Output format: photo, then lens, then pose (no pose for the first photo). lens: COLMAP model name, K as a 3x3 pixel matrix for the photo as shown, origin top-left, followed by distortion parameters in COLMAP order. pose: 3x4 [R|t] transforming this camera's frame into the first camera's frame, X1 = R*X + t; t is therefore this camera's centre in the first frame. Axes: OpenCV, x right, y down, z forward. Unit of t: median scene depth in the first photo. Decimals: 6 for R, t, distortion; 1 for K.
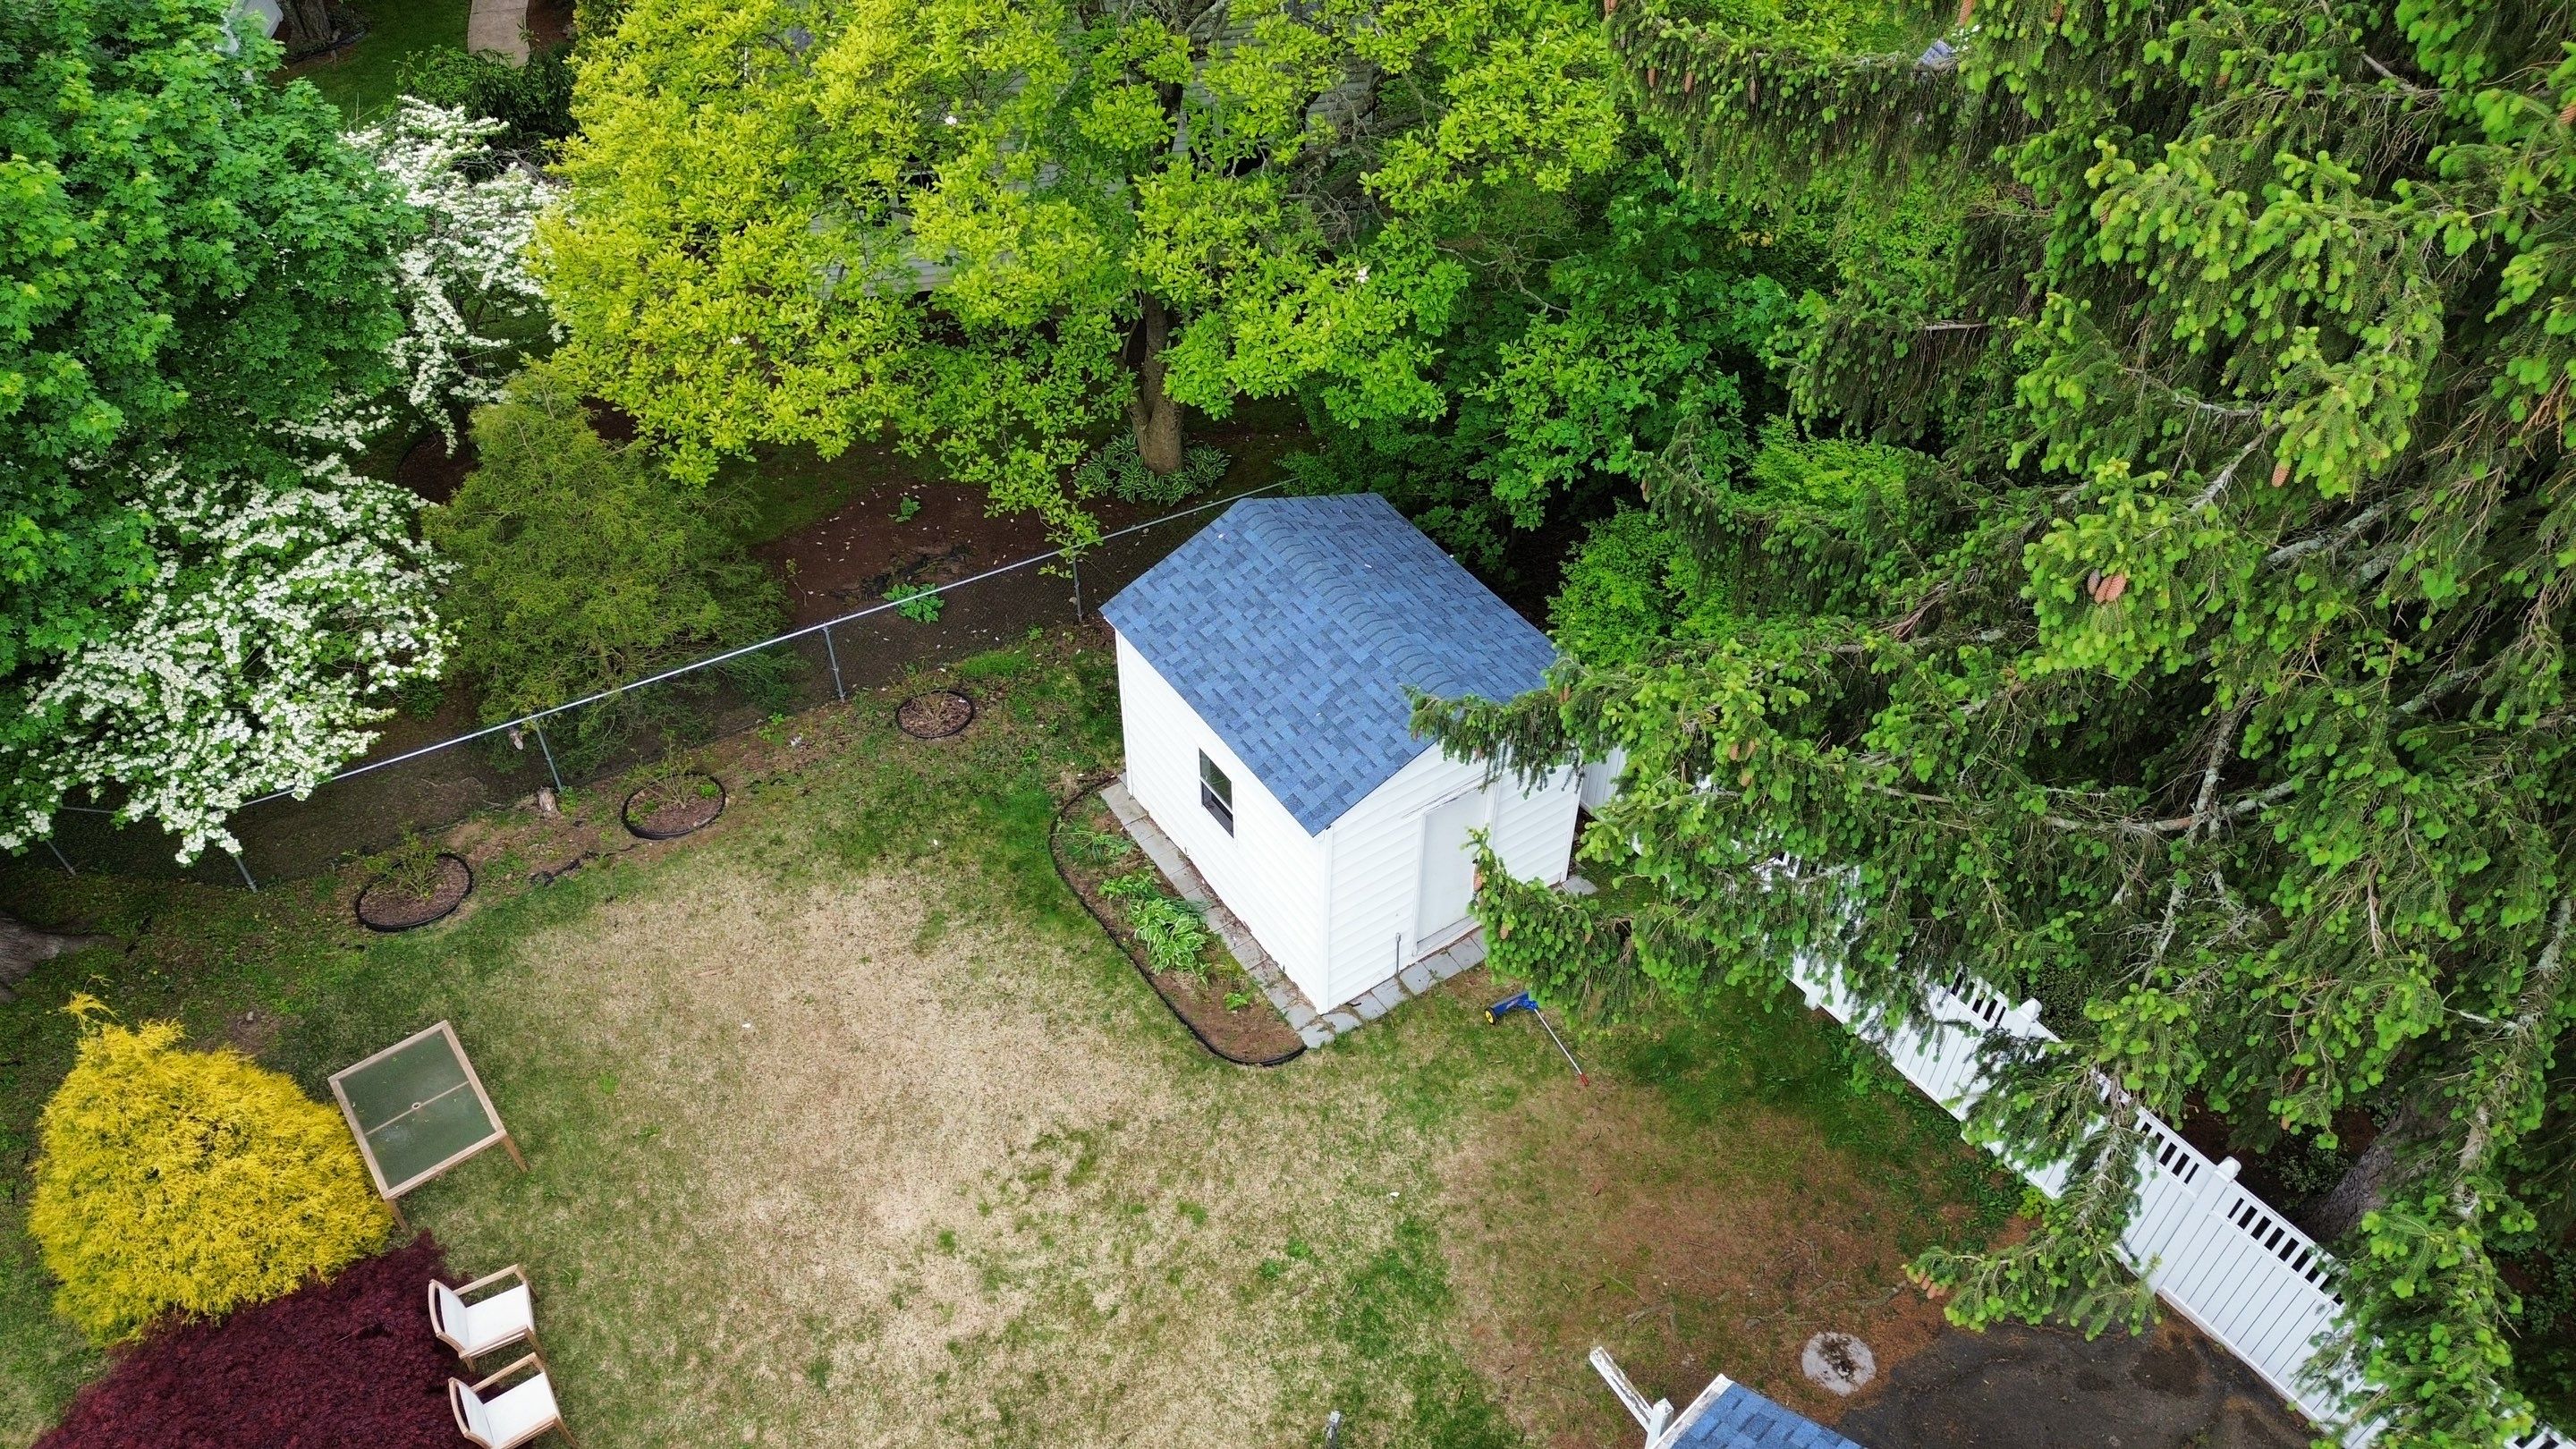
lens RADIAL K [[1813.5, 0, 1282.1], [0, 1813.5, 715.4], [0, 0, 1]] dist [0.077269, -0.071620]
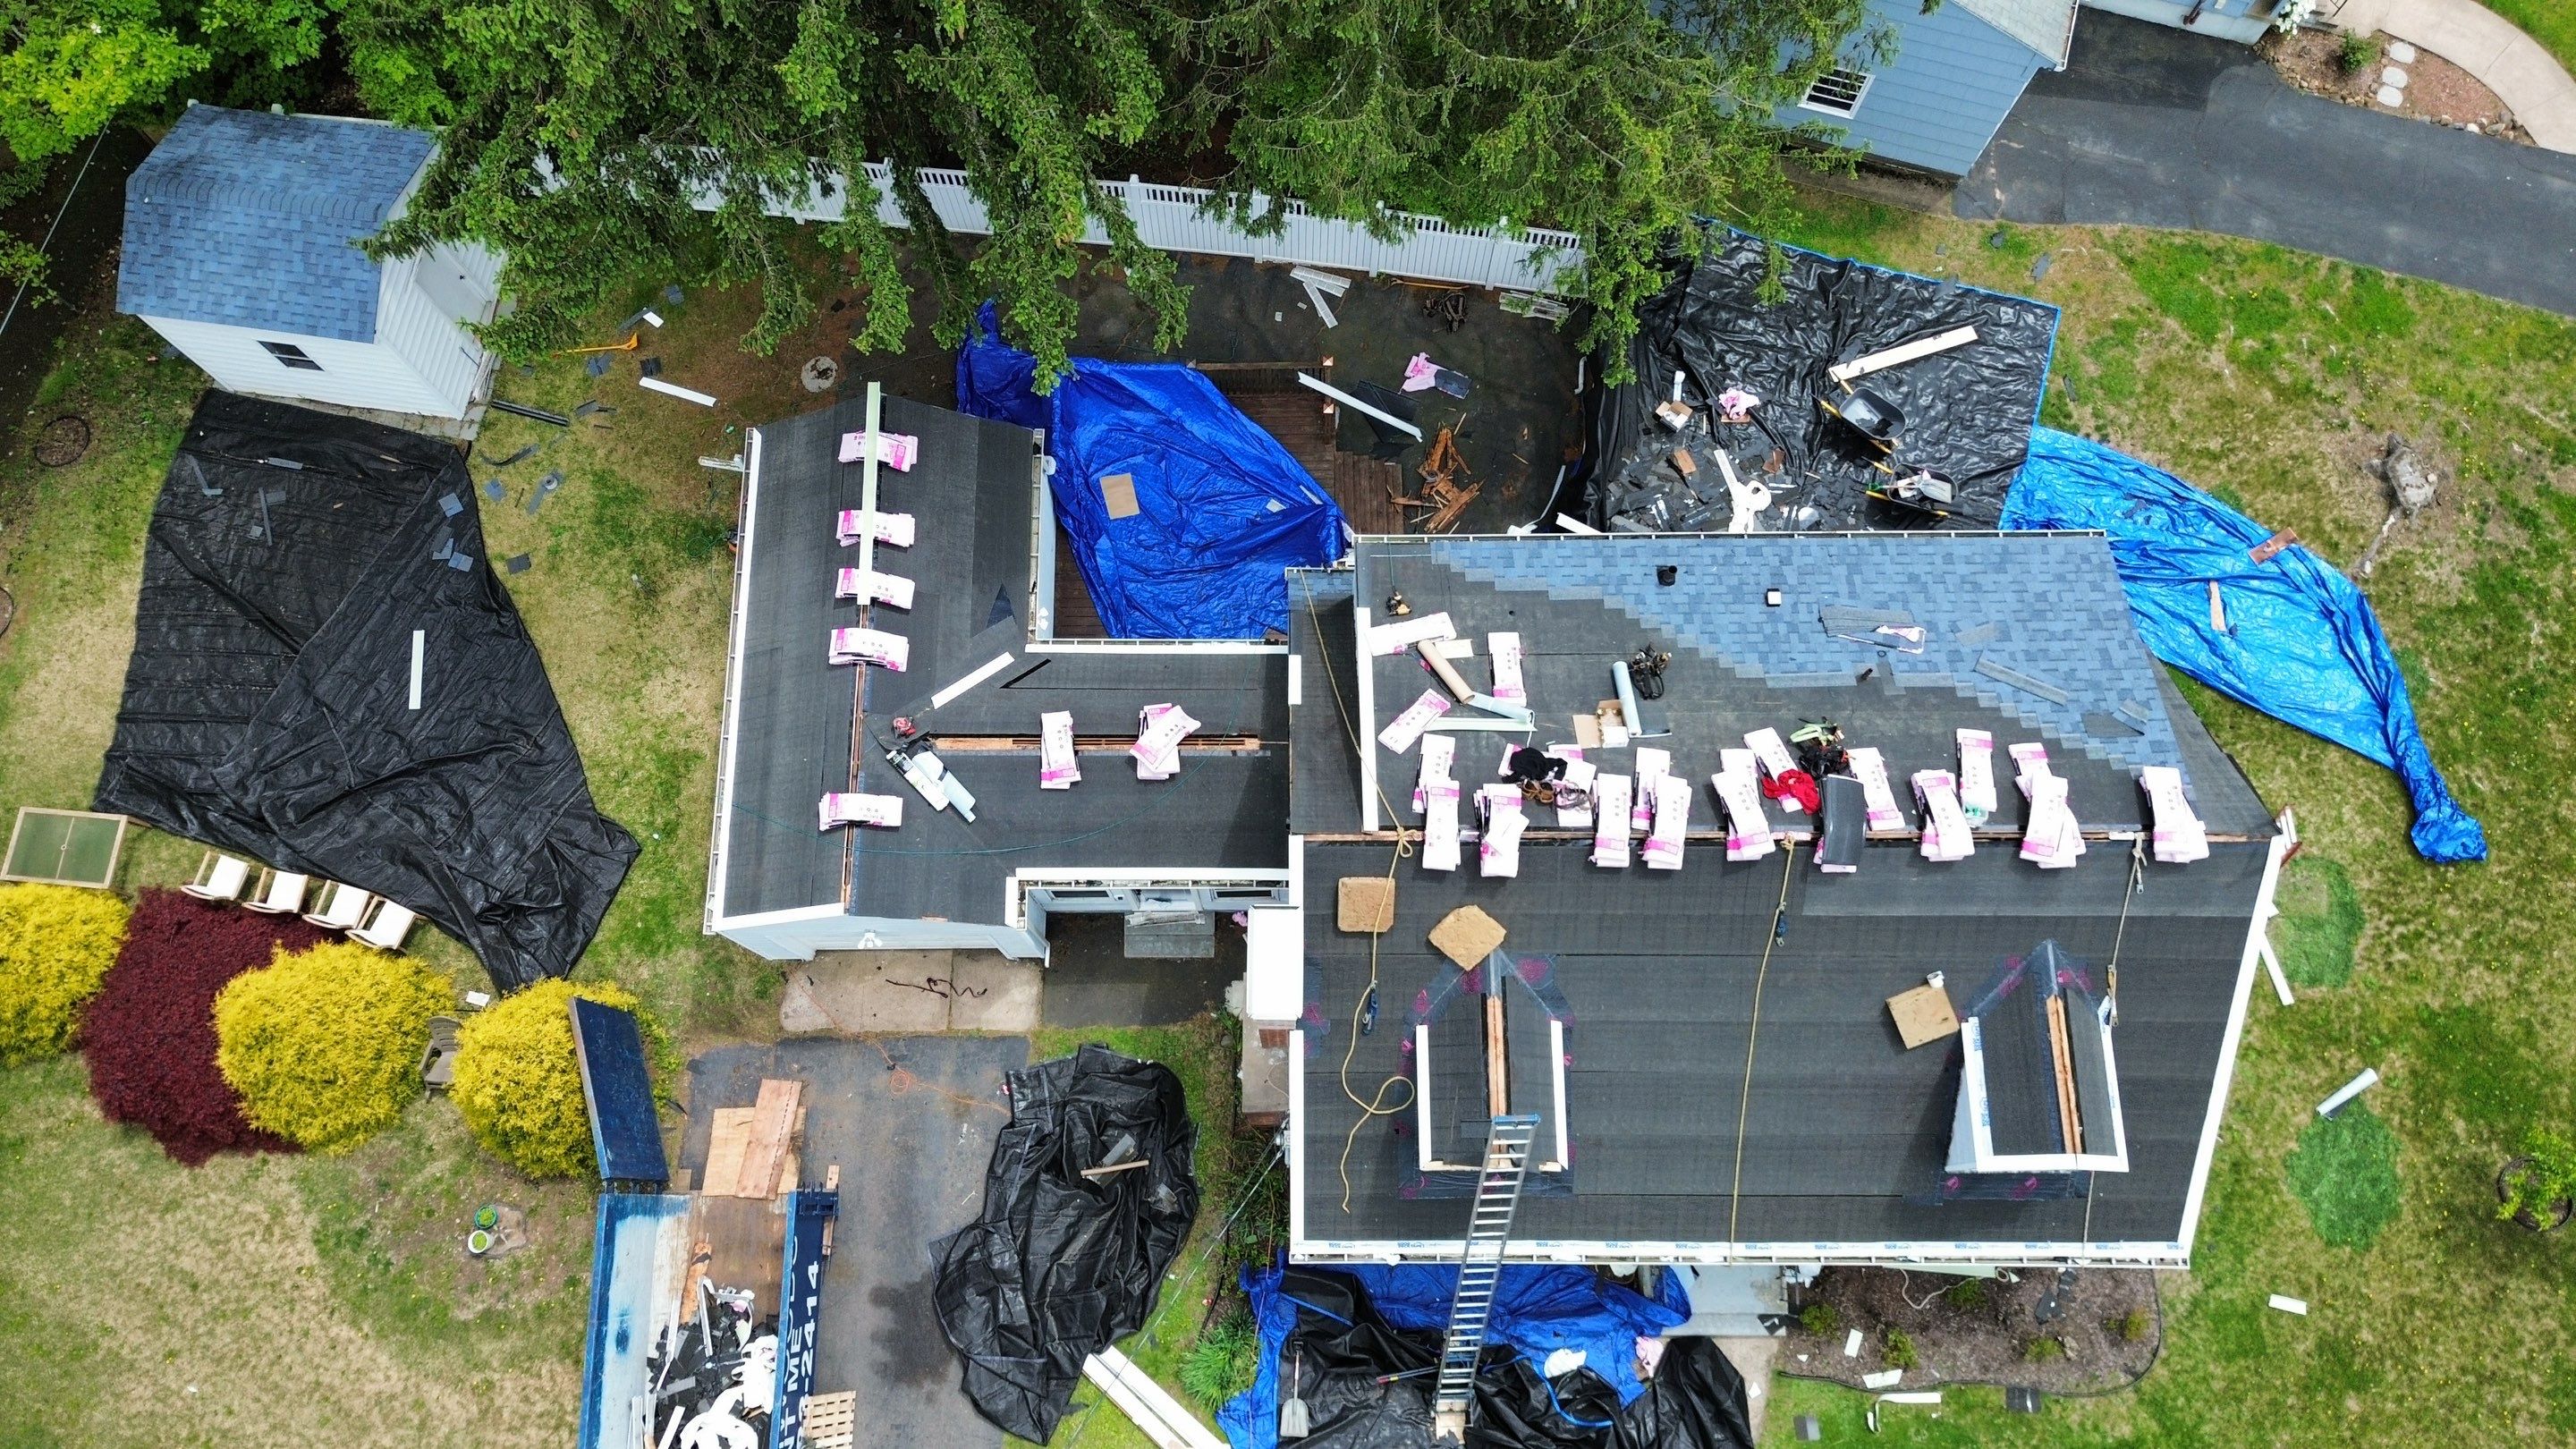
lens RADIAL K [[1818.1, 0, 1282.9], [0, 1818.1, 717.5], [0, 0, 1]] dist [0.073758, -0.070299]
pose [[0.675158, -0.709815, 0.200809, -0.002168], [0.525506, 0.653849, 0.544357, -0.172055], [-0.517692, -0.262001, 0.814464, -0.788450]]
